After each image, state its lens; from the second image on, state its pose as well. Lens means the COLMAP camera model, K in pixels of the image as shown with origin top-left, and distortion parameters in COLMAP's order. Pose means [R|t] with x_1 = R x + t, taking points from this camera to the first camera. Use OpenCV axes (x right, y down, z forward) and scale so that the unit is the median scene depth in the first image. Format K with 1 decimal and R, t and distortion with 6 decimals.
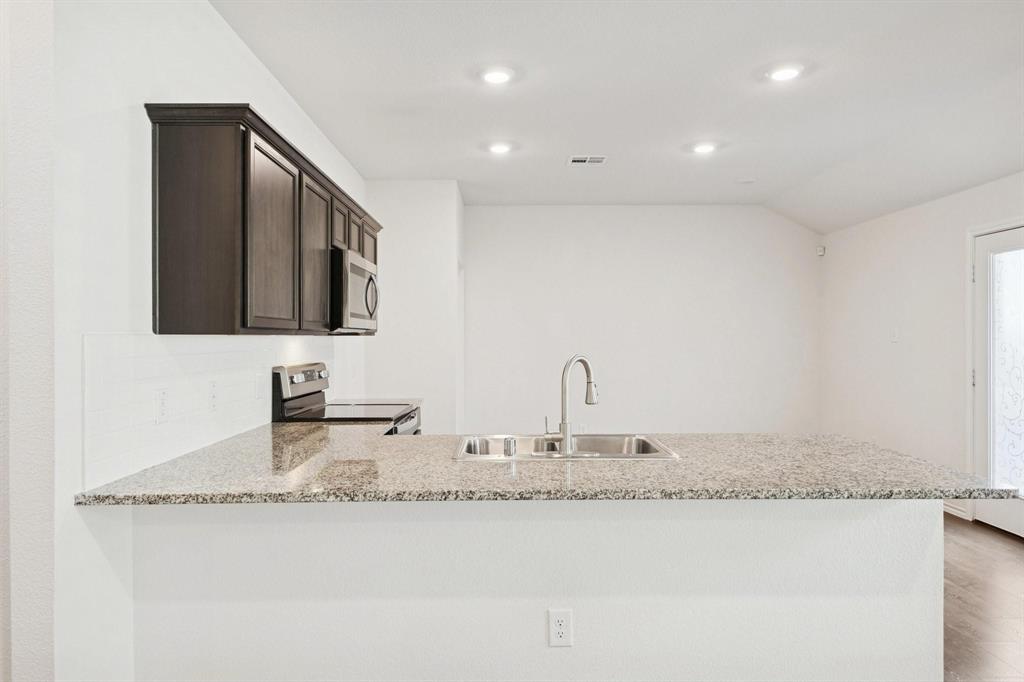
lens RADIAL K [[647.8, 0, 511.3], [0, 647.8, 336.1], [0, 0, 1]] dist [0.021746, 0.000706]
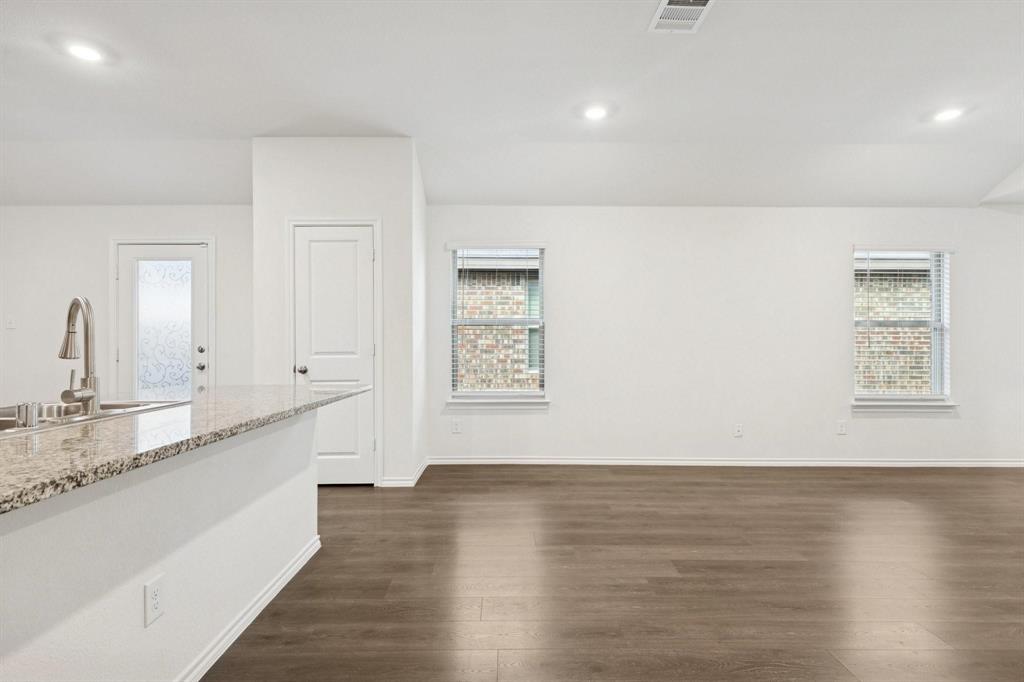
lens RADIAL K [[505.7, 0, 510.1], [0, 505.7, 344.4], [0, 0, 1]] dist [0.000154, -0.000329]
pose [[0.014509, 0.001053, 0.999894, -0.703206], [0.004034, 0.999991, -0.001112, 0.123607], [-0.999887, 0.004050, 0.014504, 0.592108]]
